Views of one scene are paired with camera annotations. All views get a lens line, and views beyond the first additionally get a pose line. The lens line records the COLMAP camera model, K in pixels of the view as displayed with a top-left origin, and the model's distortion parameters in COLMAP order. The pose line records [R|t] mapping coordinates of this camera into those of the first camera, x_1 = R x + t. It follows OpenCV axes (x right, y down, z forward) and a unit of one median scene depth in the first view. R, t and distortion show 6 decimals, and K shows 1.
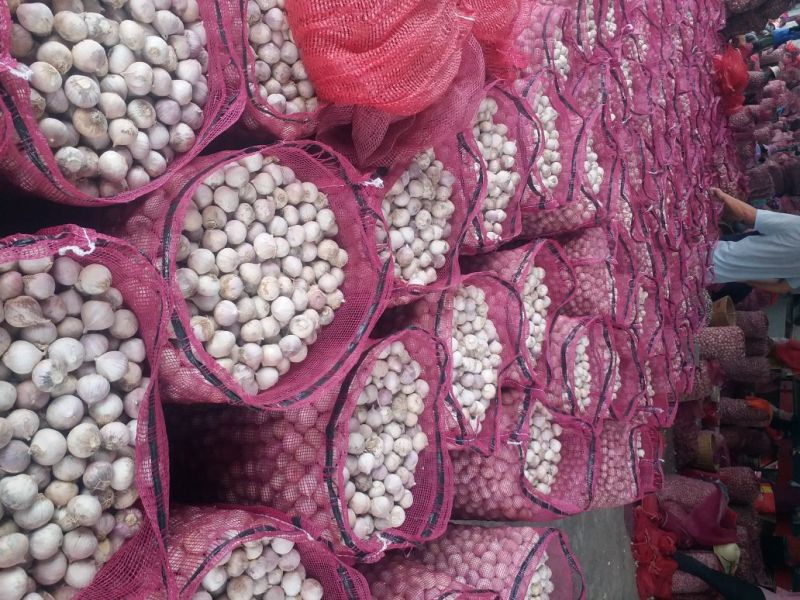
lens RADIAL K [[656.9, 0, 400.0], [0, 656.9, 300.0], [0, 0, 1]] dist [0.088050, -0.130675]
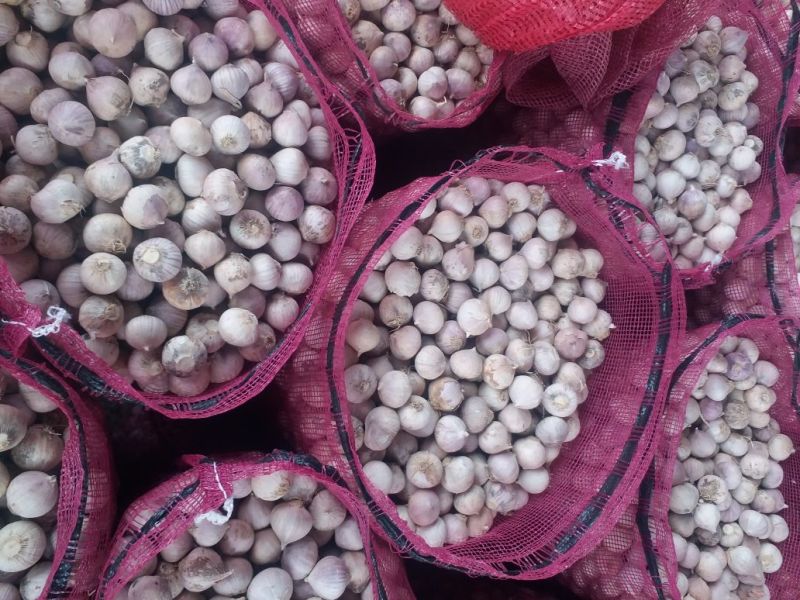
lens RADIAL K [[656.9, 0, 400.0], [0, 656.9, 300.0], [0, 0, 1]] dist [0.088050, -0.130675]
pose [[0.866088, -0.214192, -0.451678, 0.039484], [0.328069, 0.925291, 0.190282, -0.229575], [0.377177, -0.312982, 0.871654, 0.332868]]
